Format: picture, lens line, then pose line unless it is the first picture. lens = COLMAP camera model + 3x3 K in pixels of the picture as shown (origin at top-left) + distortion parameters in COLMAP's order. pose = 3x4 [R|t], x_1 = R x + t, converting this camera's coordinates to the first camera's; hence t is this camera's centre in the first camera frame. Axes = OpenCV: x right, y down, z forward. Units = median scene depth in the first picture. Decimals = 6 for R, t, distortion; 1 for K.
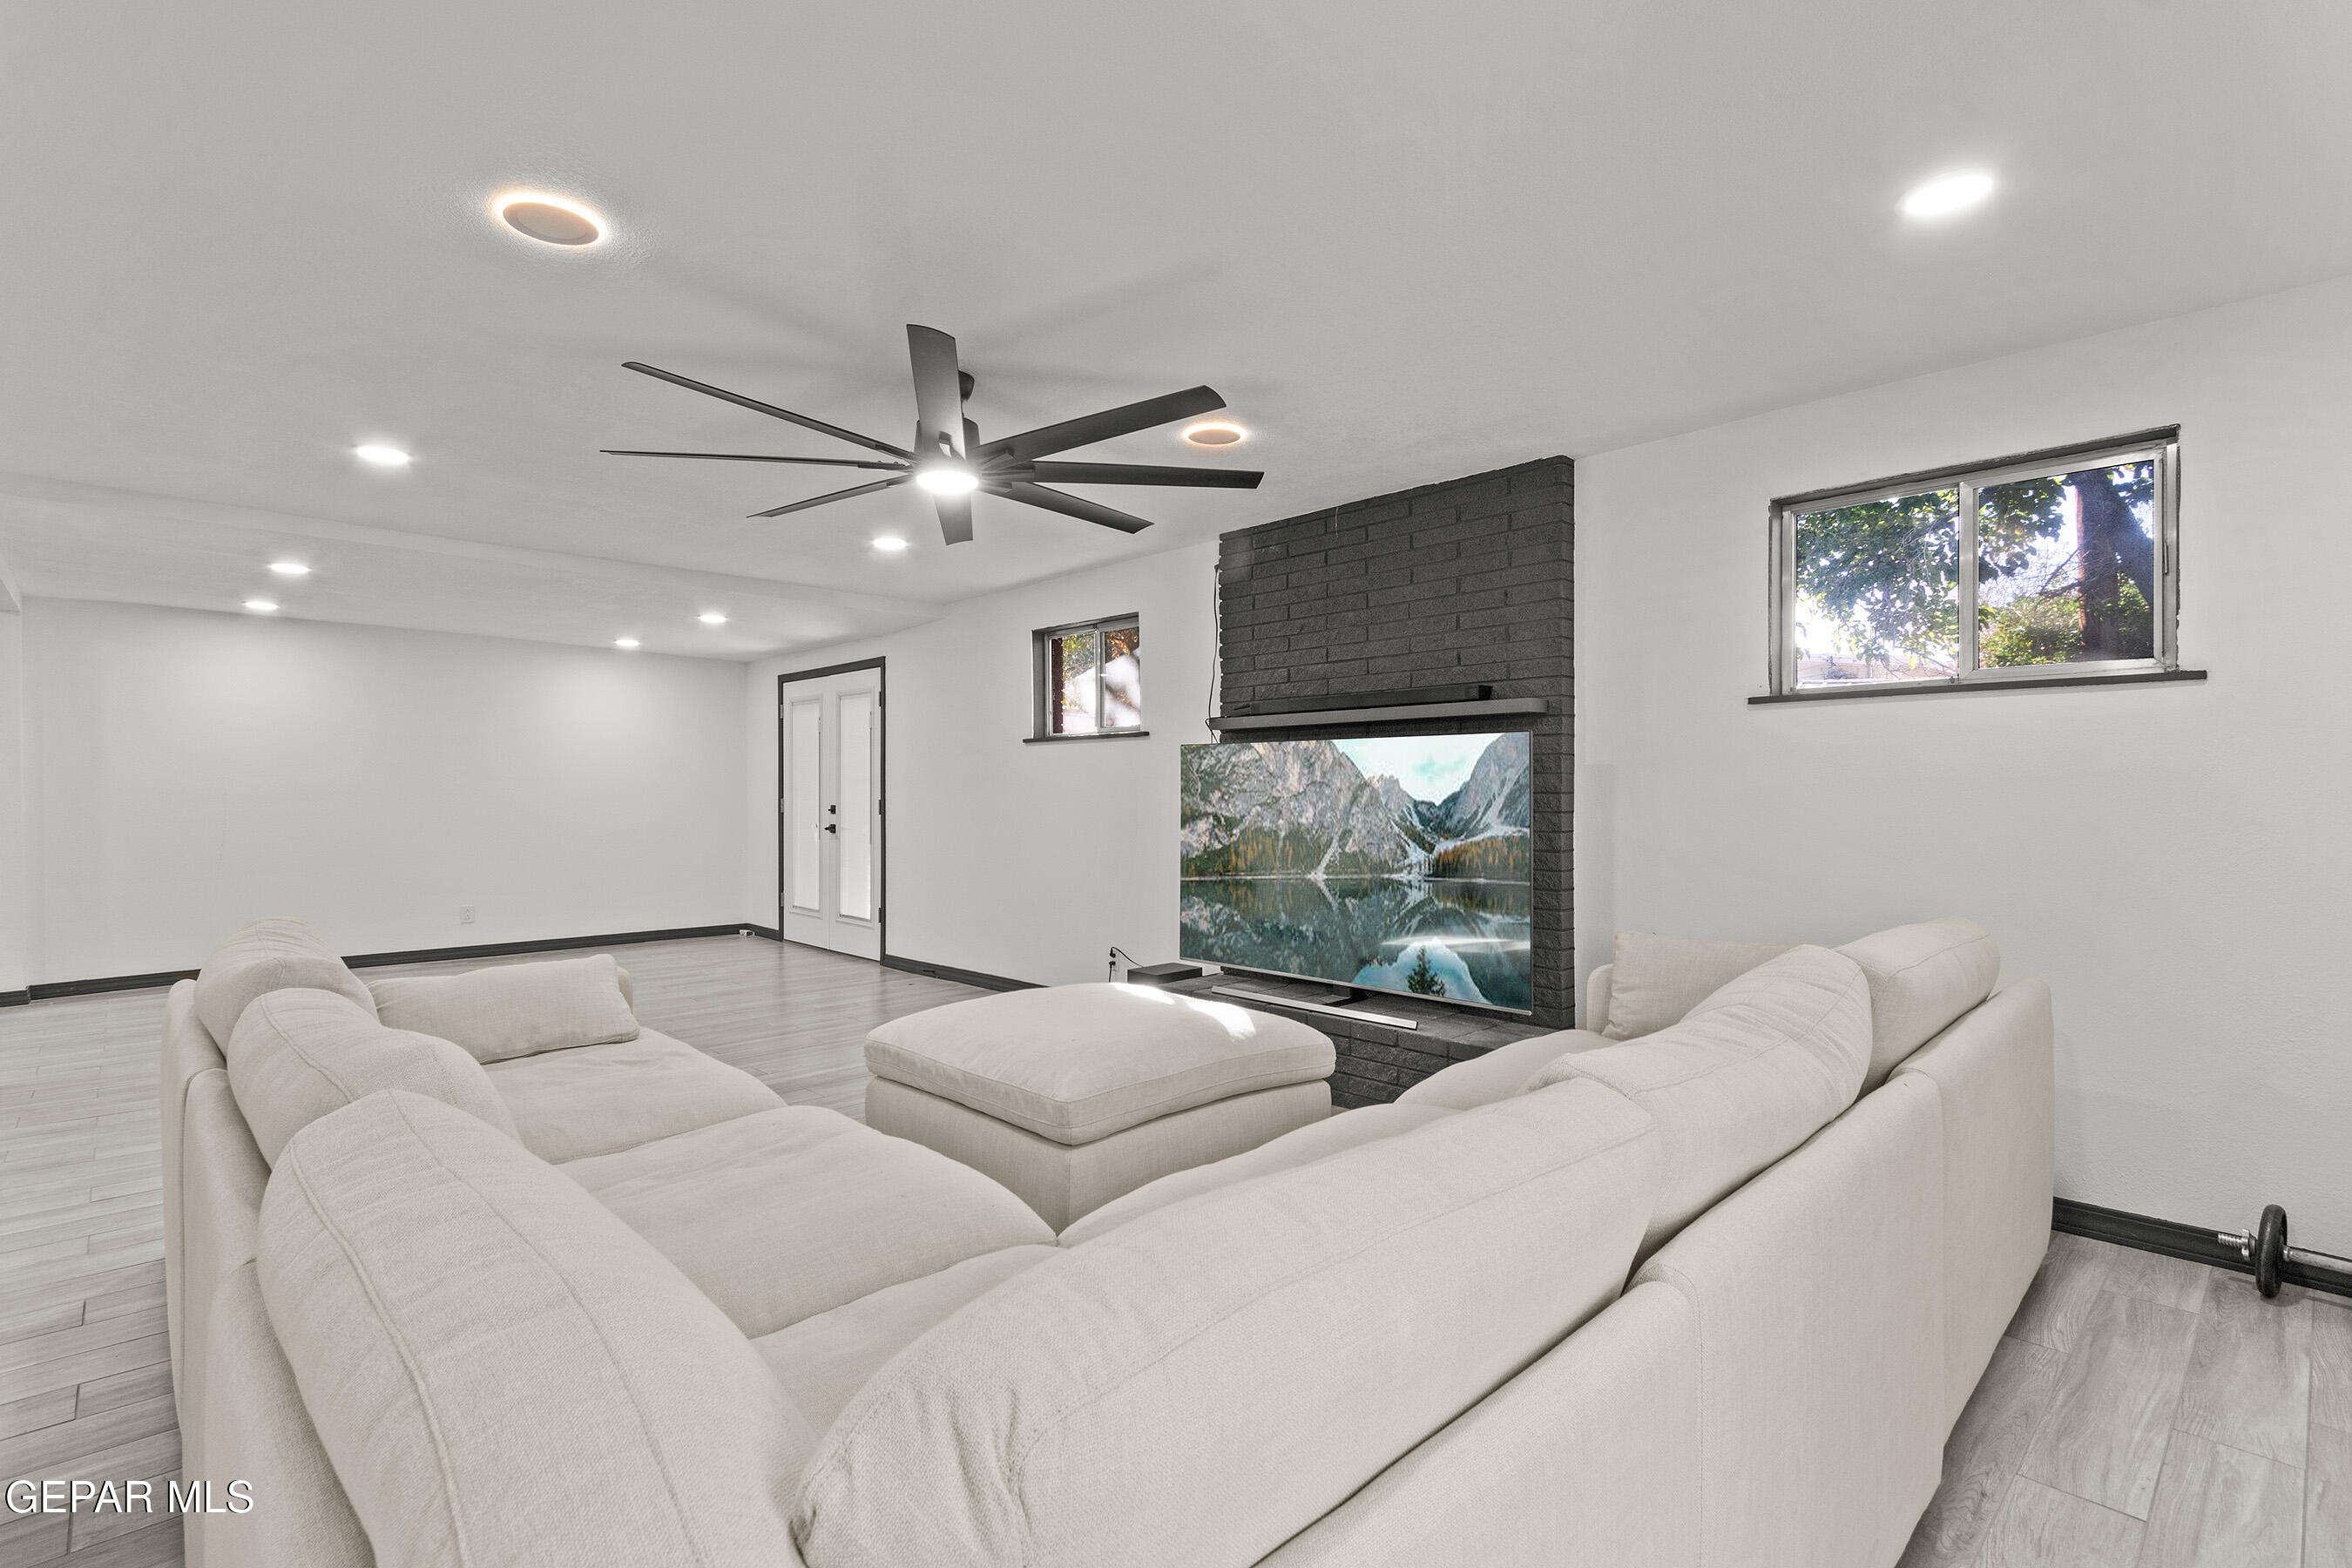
lens RADIAL K [[1075.9, 0, 1157.5], [0, 1075.9, 785.4], [0, 0, 1]] dist [0.009422, -0.000194]
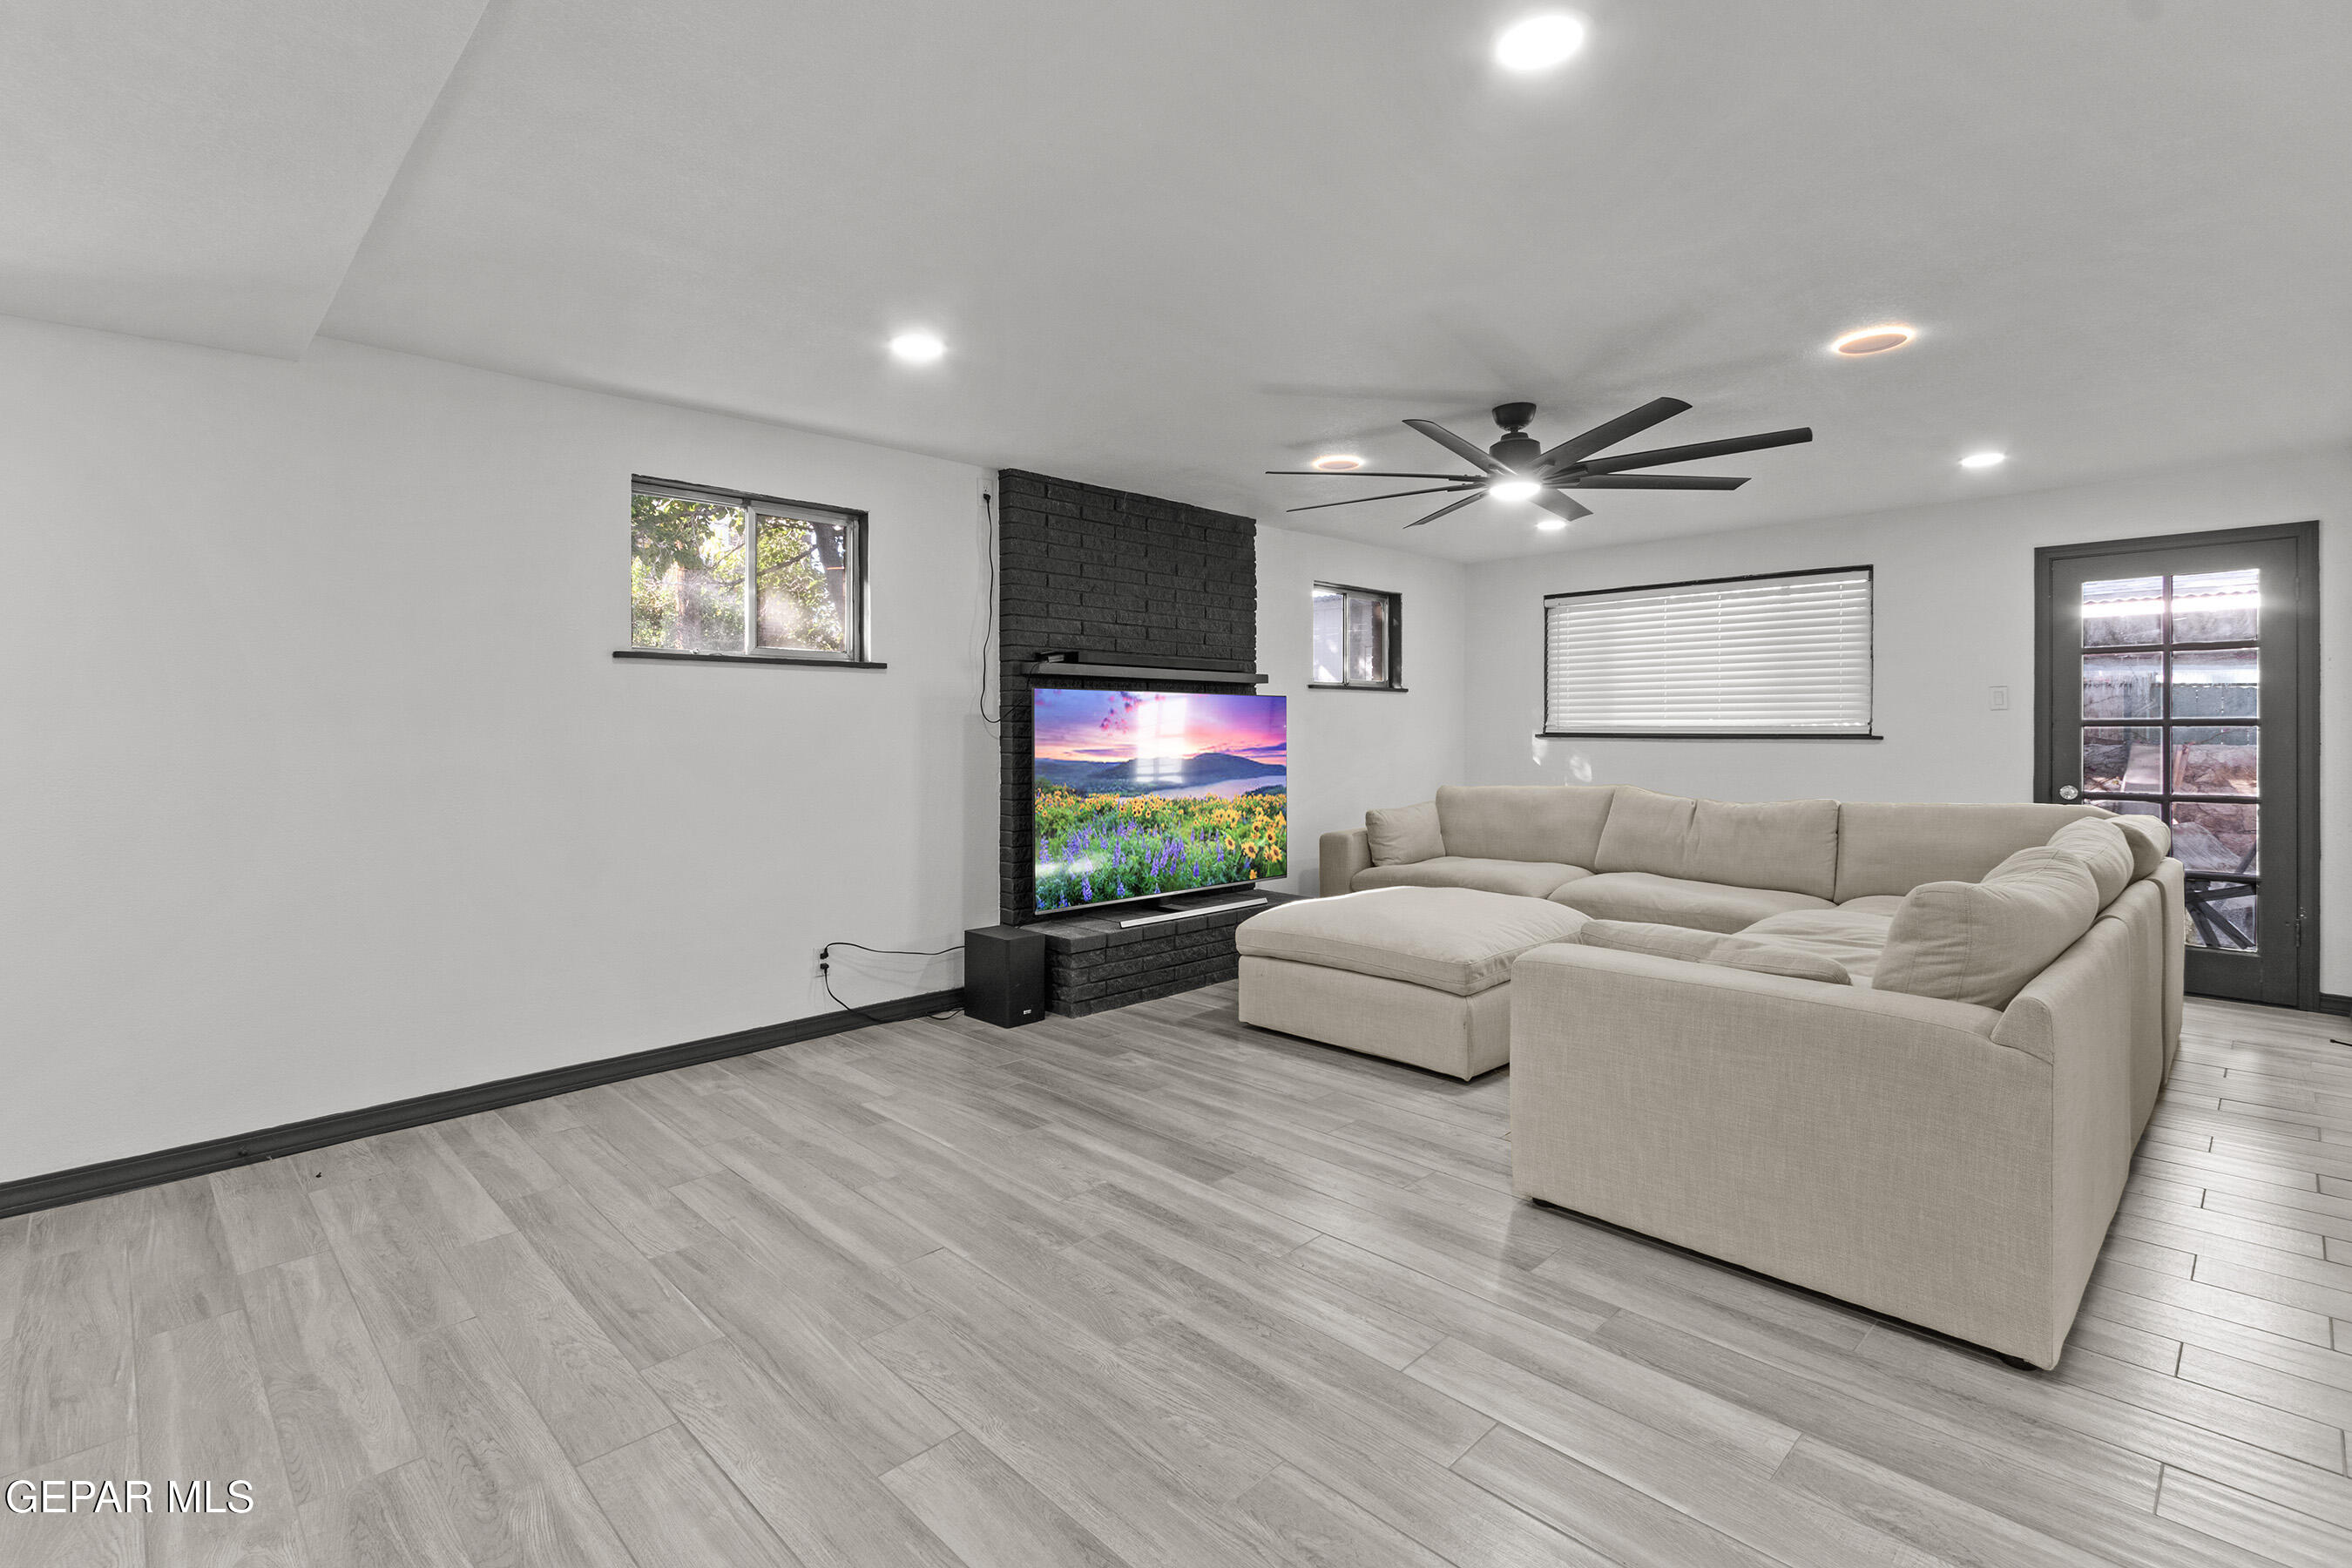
lens RADIAL K [[1088.2, 0, 1164.2], [0, 1088.2, 736.6], [0, 0, 1]] dist [0.005066, 0.000460]
pose [[-0.009542, 0.001884, 0.999953, -1.066152], [0.001552, 0.999997, -0.001870, 0.009112], [-0.999953, 0.001534, -0.009545, 1.020364]]
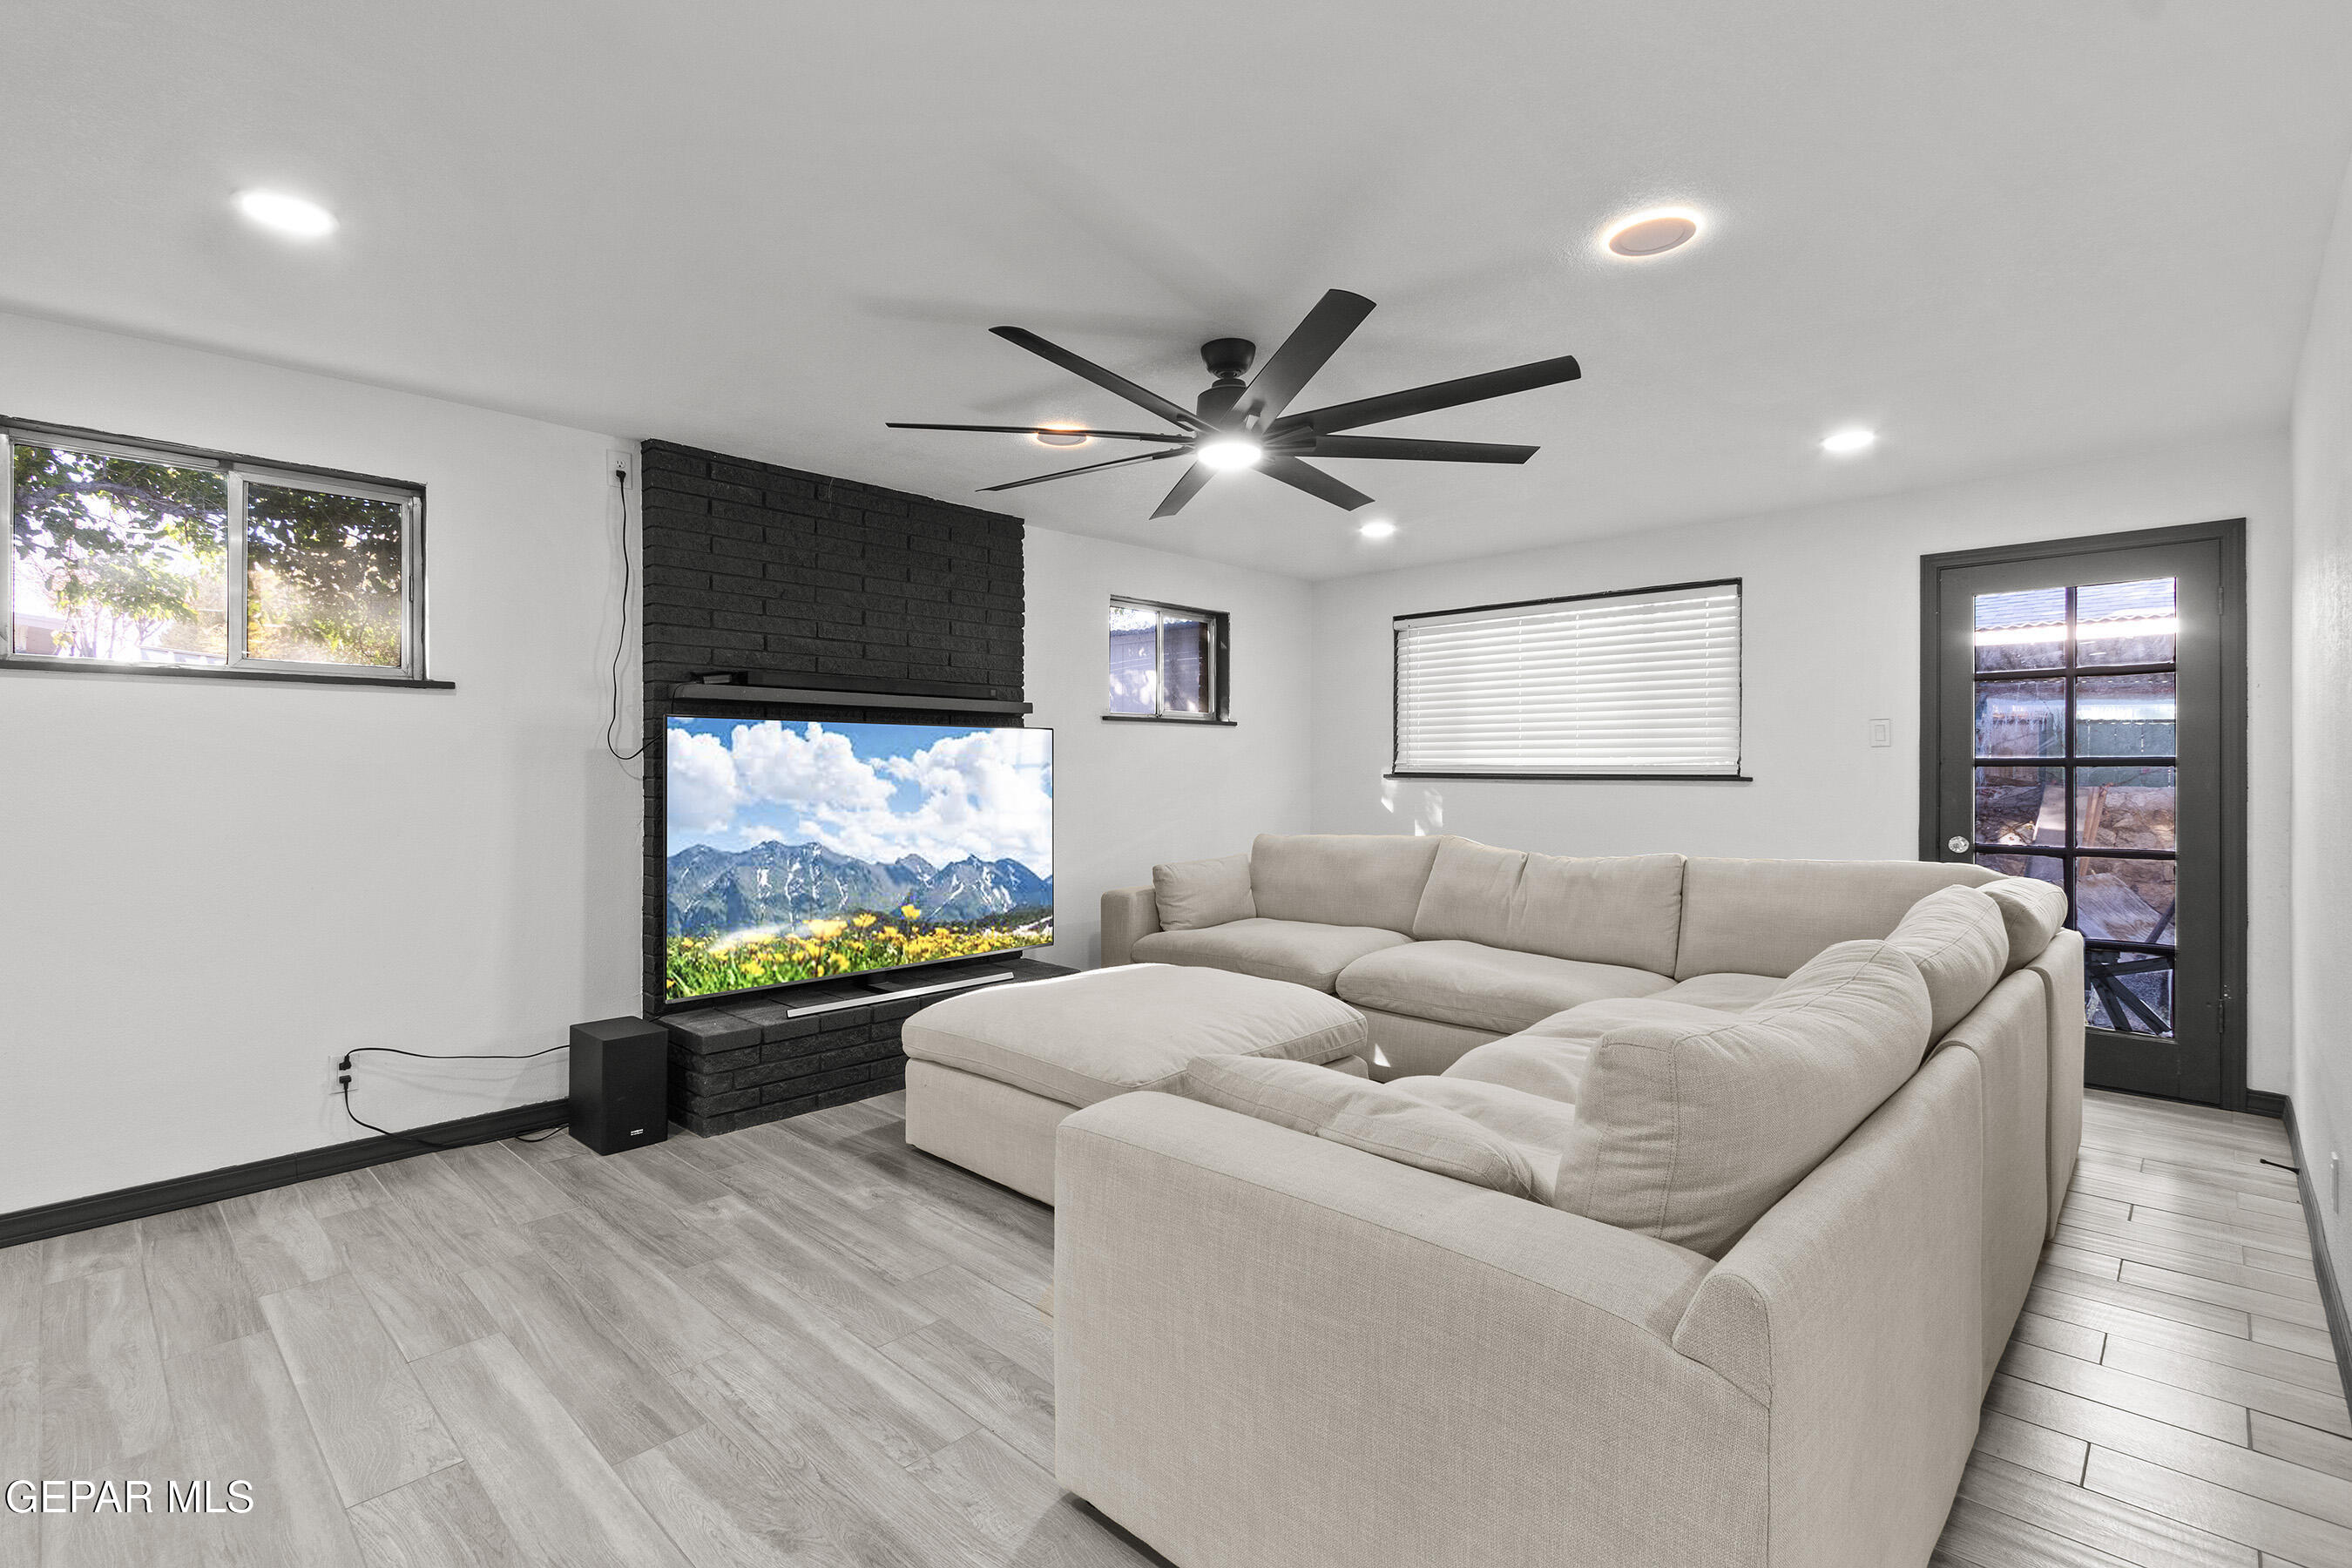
lens RADIAL K [[1076.0, 0, 1169.7], [0, 1076.0, 772.8], [0, 0, 1]] dist [0.004865, 0.000358]
pose [[-0.040855, 0.004140, 0.999157, -0.837436], [0.000285, 0.999991, -0.004132, 0.007113], [-0.999165, 0.000116, -0.040856, 0.778135]]
